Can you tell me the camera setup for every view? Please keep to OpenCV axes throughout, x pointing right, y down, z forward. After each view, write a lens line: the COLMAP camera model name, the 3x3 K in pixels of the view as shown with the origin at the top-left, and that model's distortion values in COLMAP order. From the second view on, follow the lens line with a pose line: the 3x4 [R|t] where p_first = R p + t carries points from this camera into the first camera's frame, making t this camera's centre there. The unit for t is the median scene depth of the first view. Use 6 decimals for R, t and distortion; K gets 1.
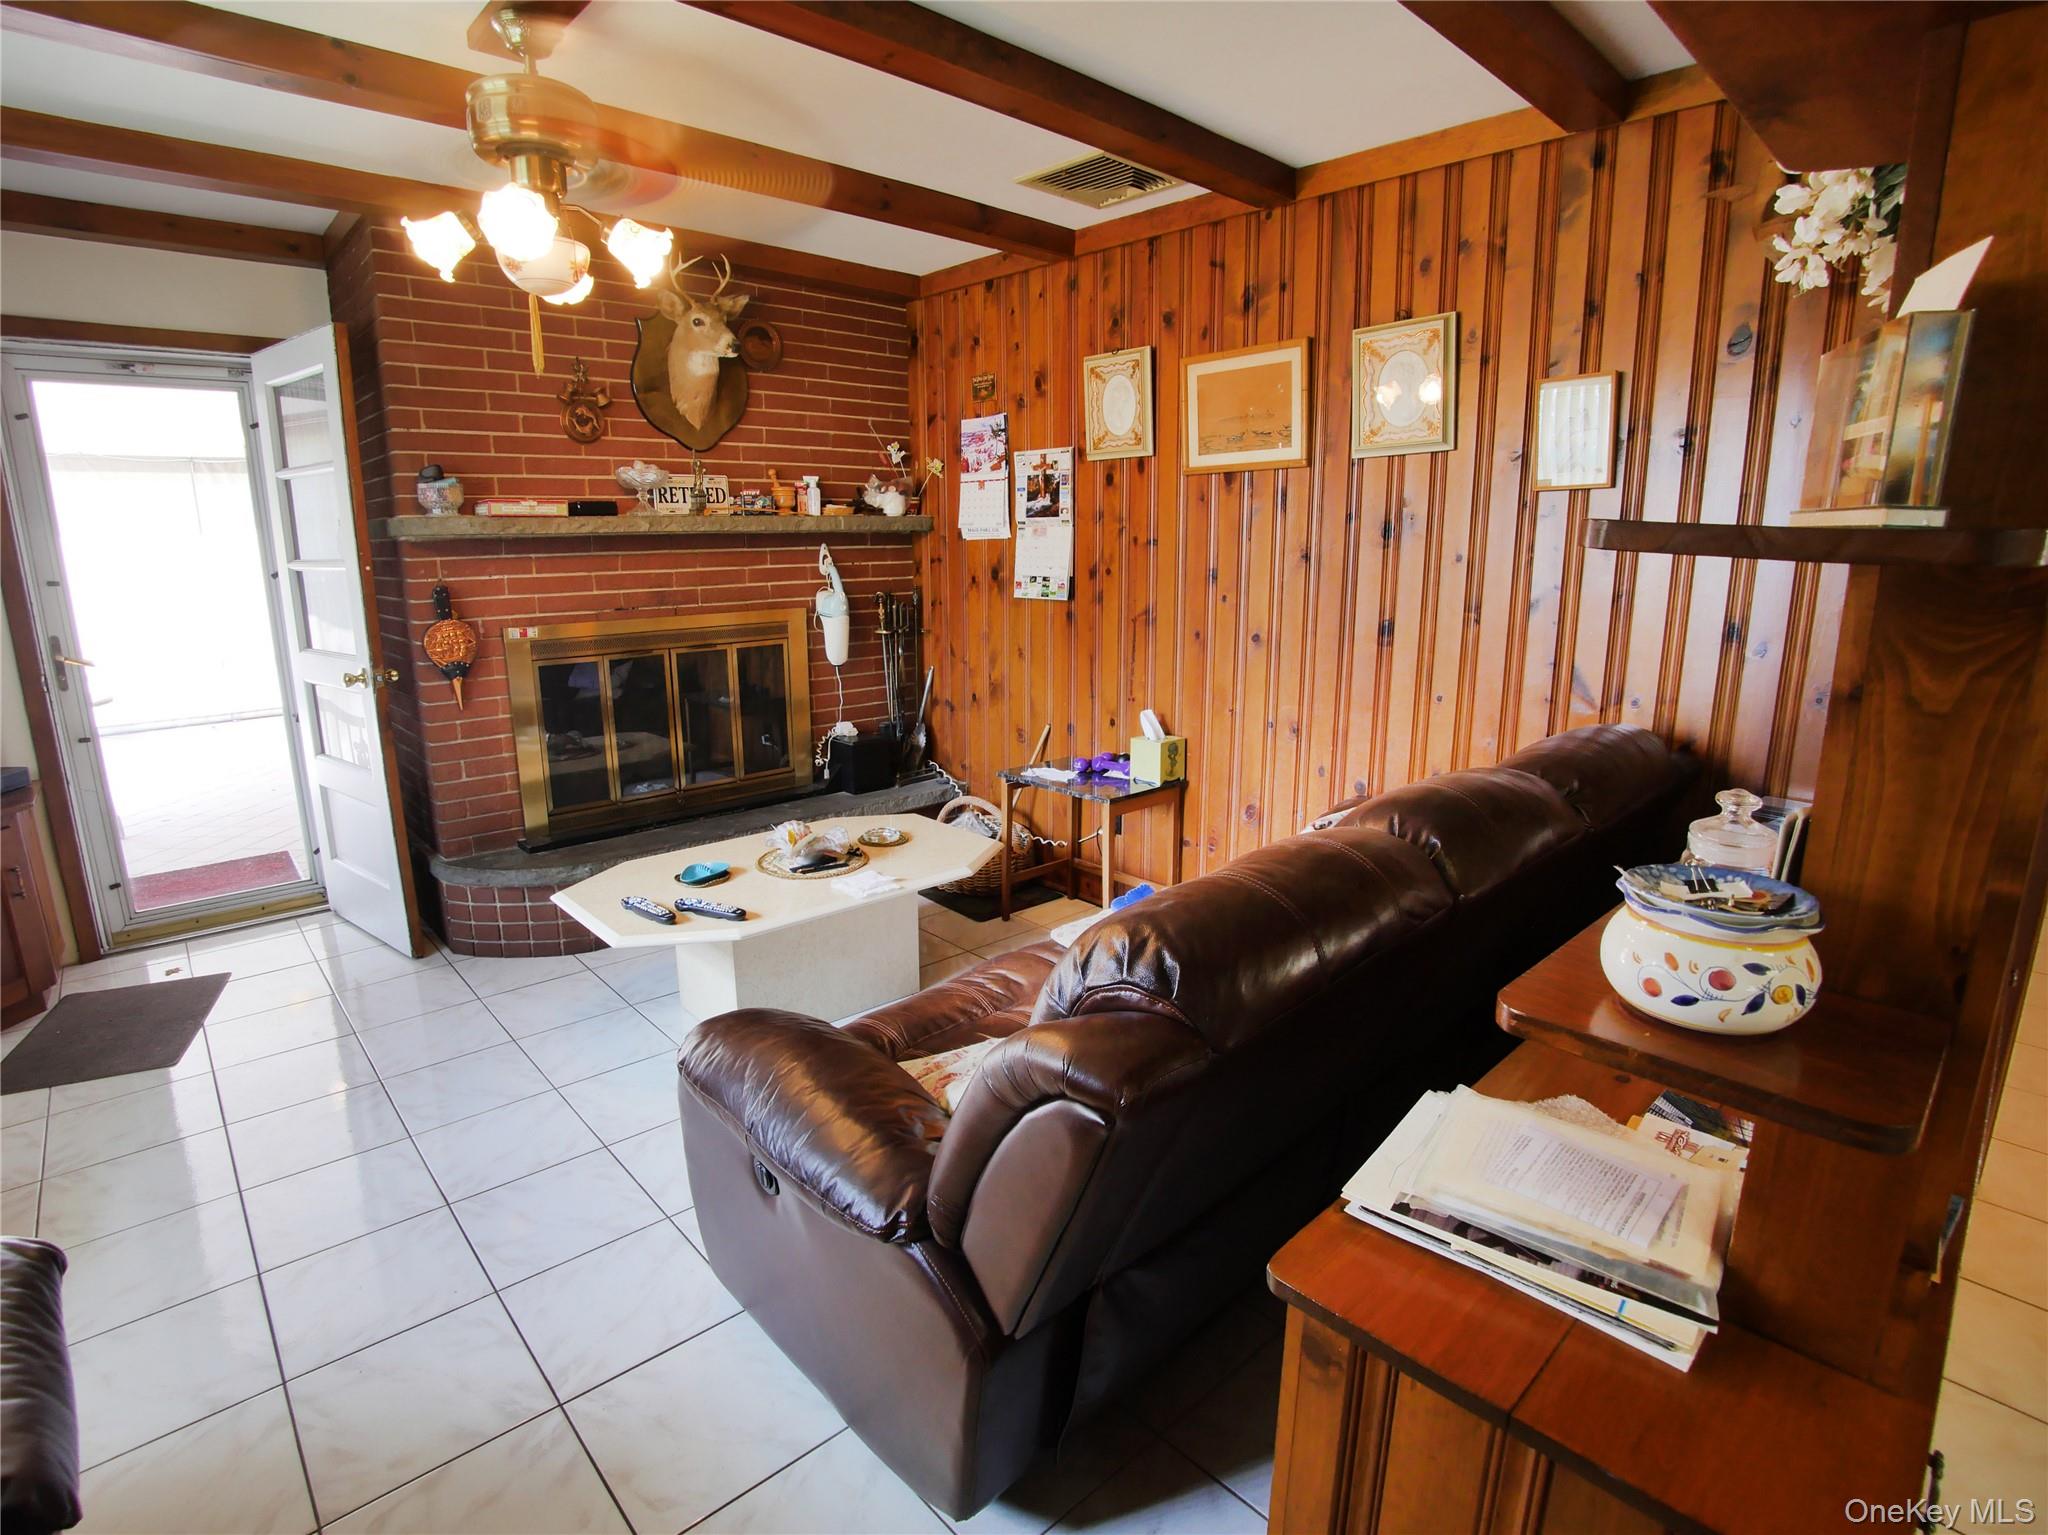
lens RADIAL K [[1043.1, 0, 1023.9], [0, 1043.1, 768.3], [0, 0, 1]] dist [-0.000590, -0.000063]
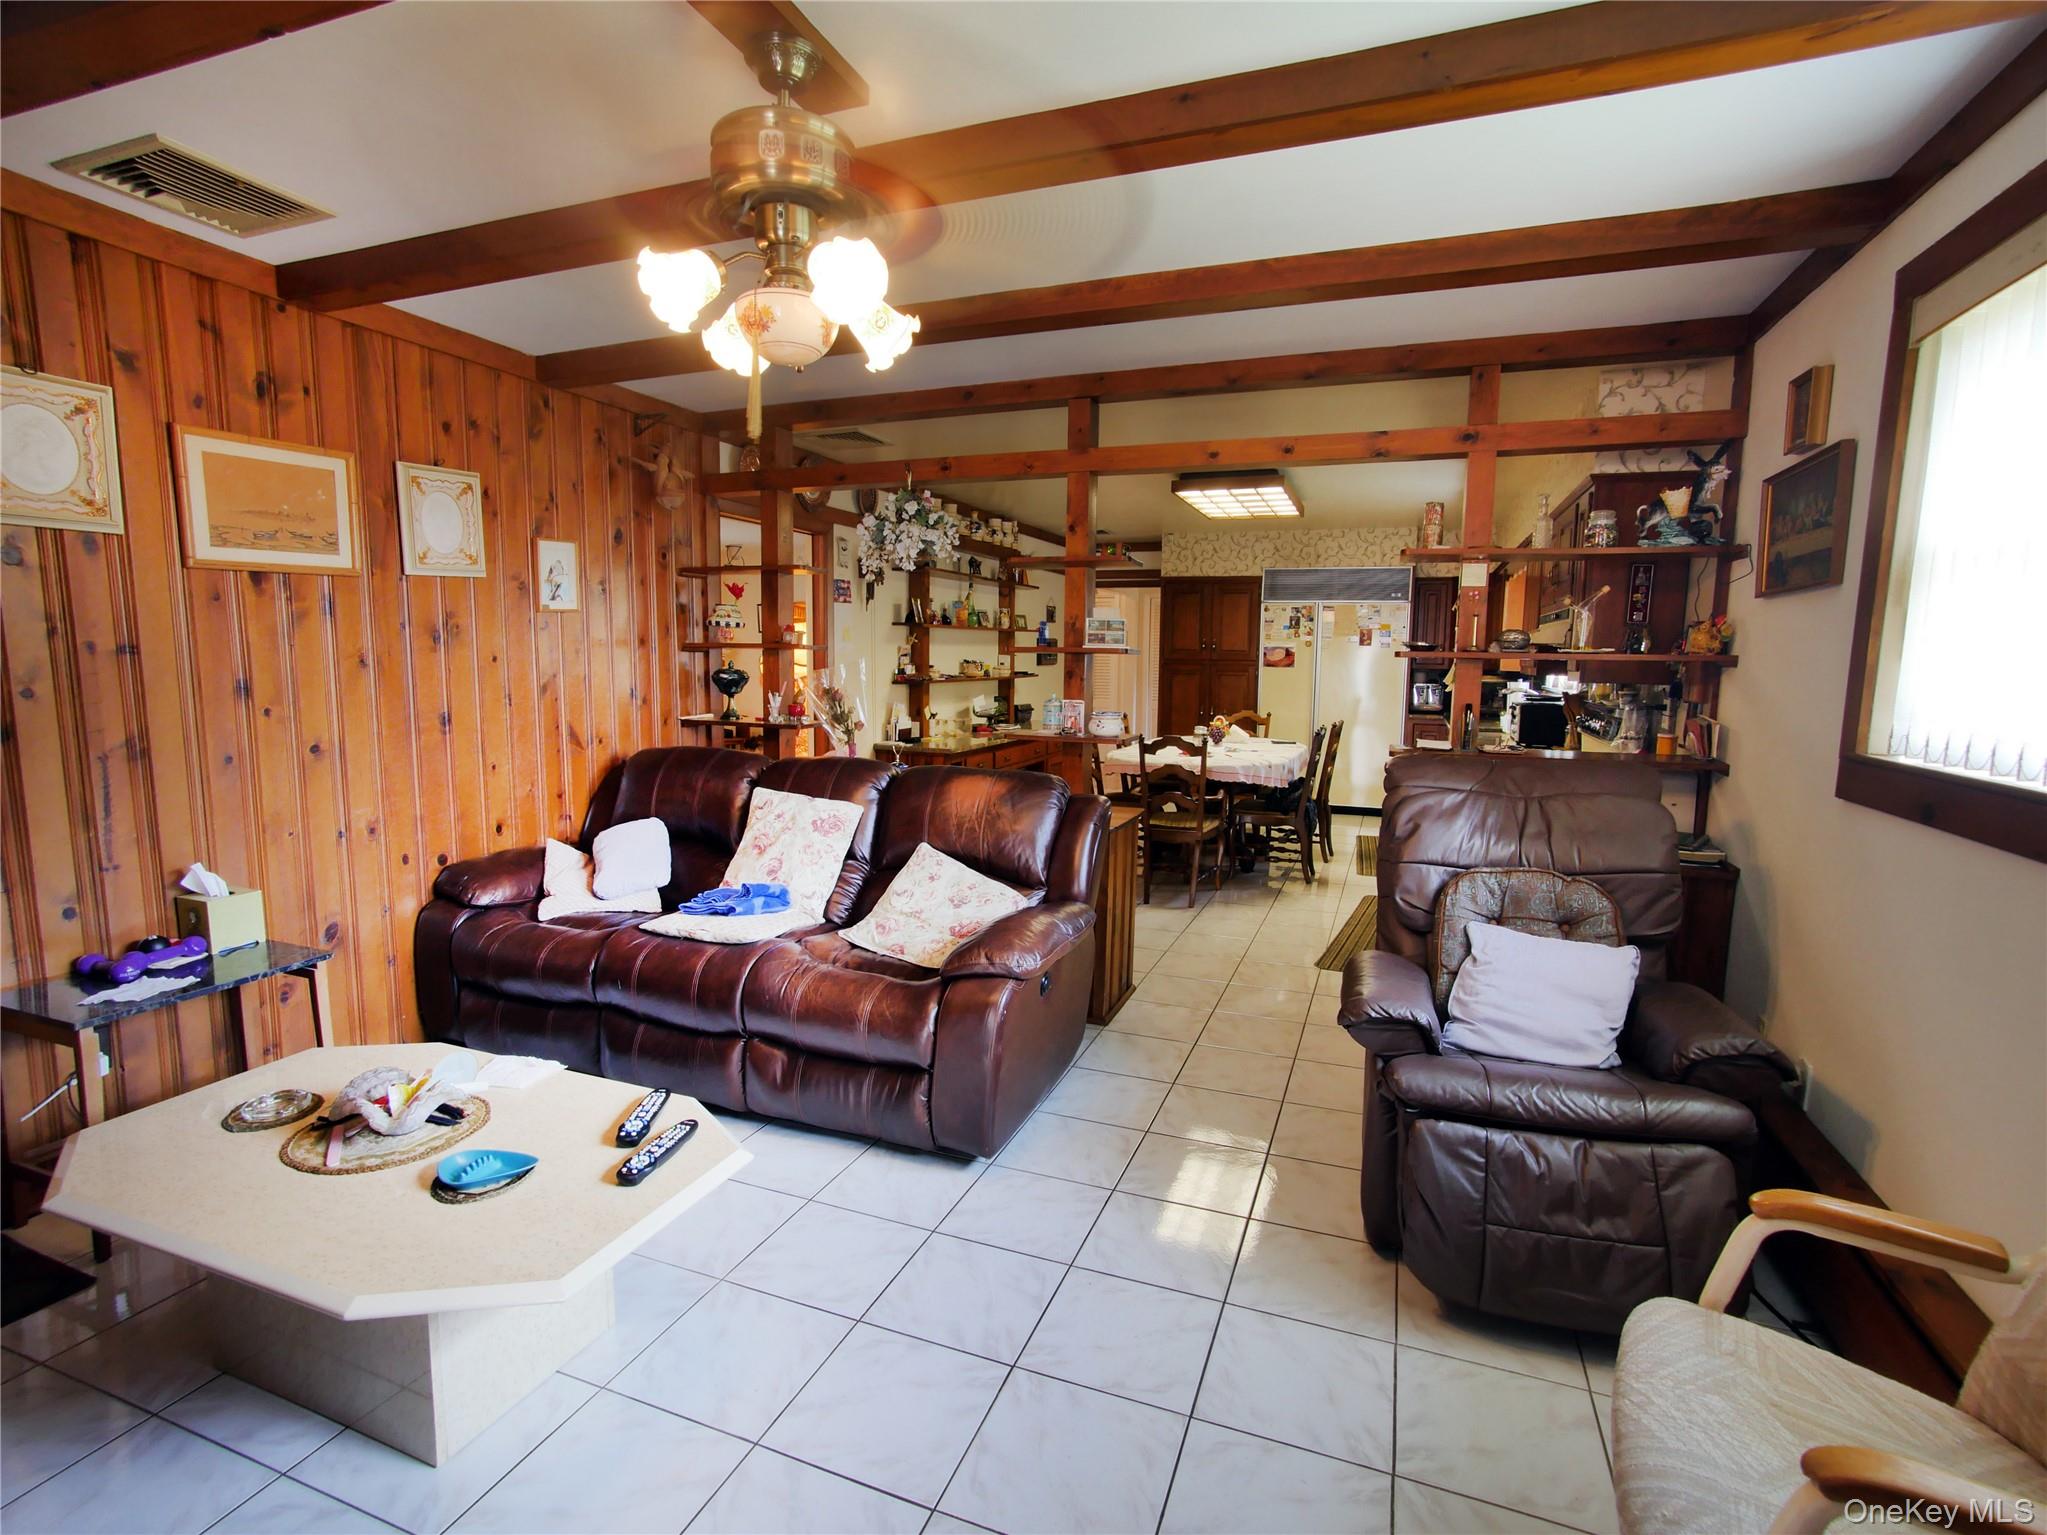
lens RADIAL K [[992.5, 0, 1021.6], [0, 992.5, 778.1], [0, 0, 1]] dist [-0.057129, 0.000457]
pose [[-0.423520, -0.111348, 0.899017, -0.881218], [0.186234, 0.960517, 0.206699, -0.181688], [-0.886537, 0.254969, -0.386061, 0.865945]]
